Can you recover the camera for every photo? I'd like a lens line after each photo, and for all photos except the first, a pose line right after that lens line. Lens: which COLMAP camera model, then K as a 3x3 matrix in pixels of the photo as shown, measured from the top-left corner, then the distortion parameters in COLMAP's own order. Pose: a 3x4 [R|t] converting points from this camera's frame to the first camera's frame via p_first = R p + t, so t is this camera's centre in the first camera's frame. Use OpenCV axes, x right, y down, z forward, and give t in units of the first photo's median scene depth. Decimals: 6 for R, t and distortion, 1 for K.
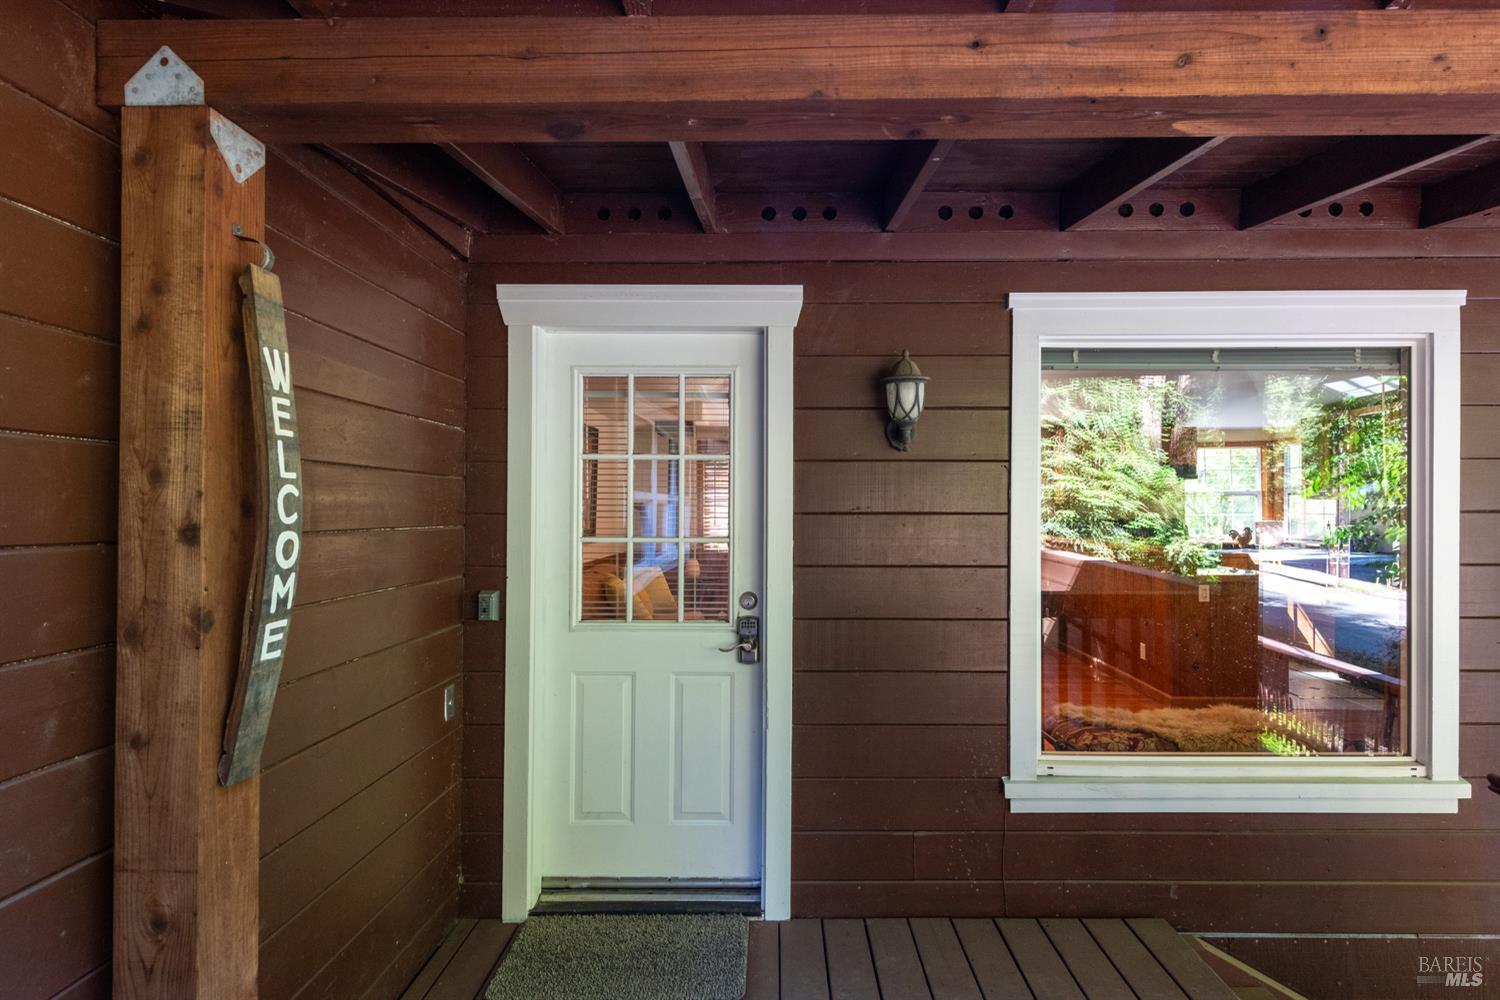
lens RADIAL K [[748.6, 0, 750.0], [0, 748.6, 500.0], [0, 0, 1]] dist [0.000186, 0.000062]
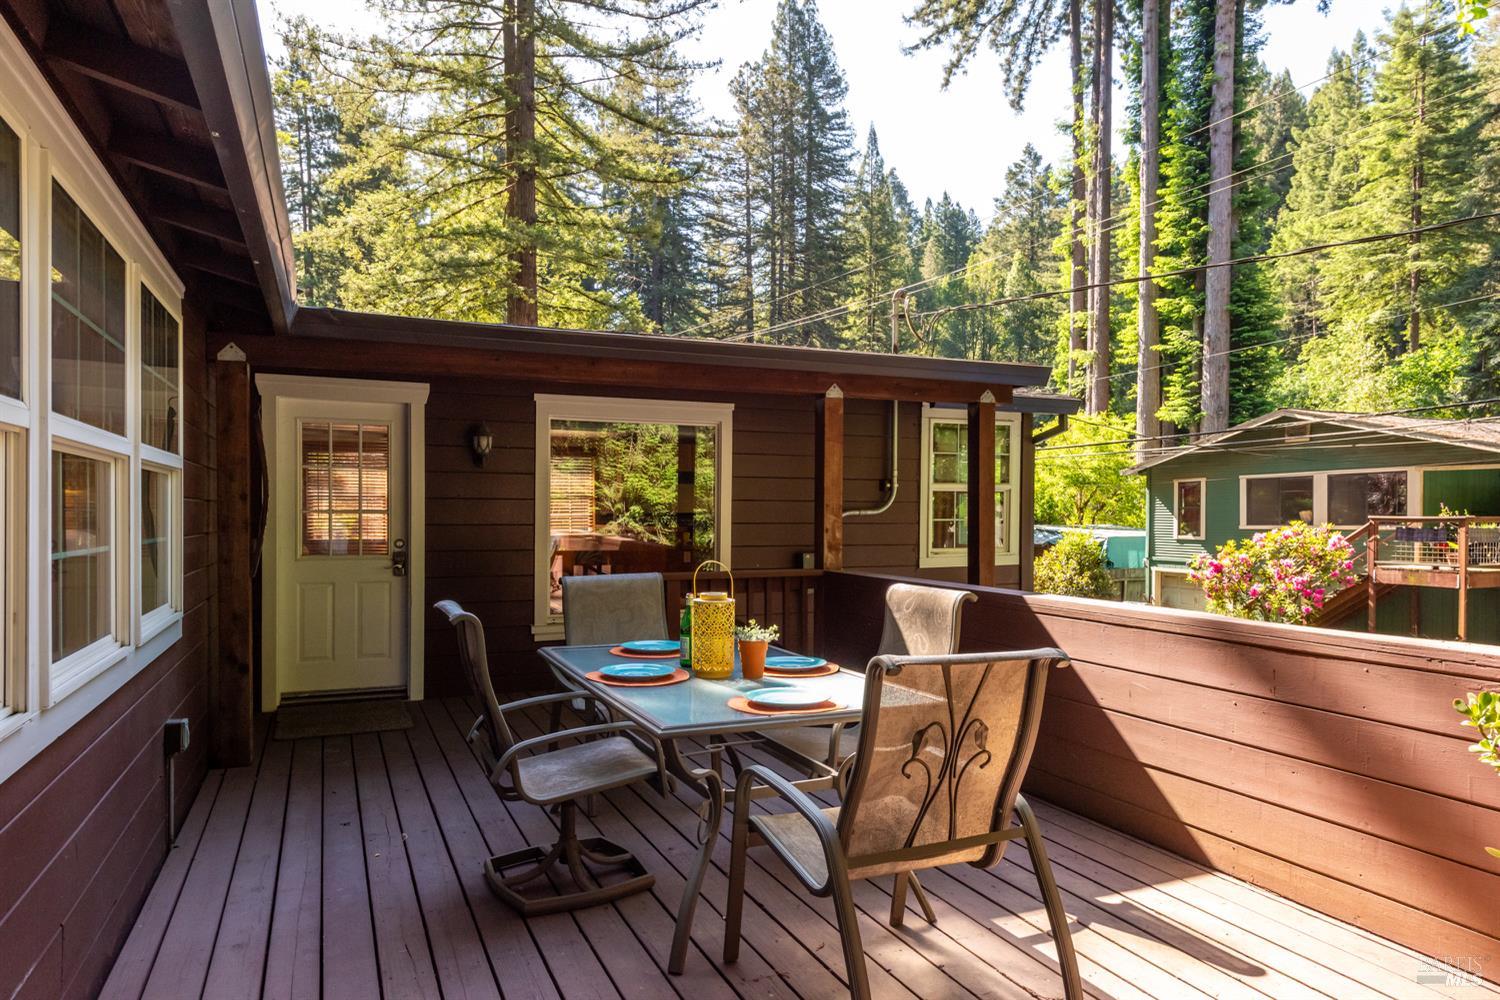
lens RADIAL K [[956.6, 0, 761.3], [0, 956.6, 516.1], [0, 0, 1]] dist [0.031224, -0.001770]
pose [[0.893784, -0.004249, 0.448477, -0.284137], [-0.003443, 0.999861, 0.016334, 0.020239], [-0.448484, -0.016143, 0.893645, -1.660387]]
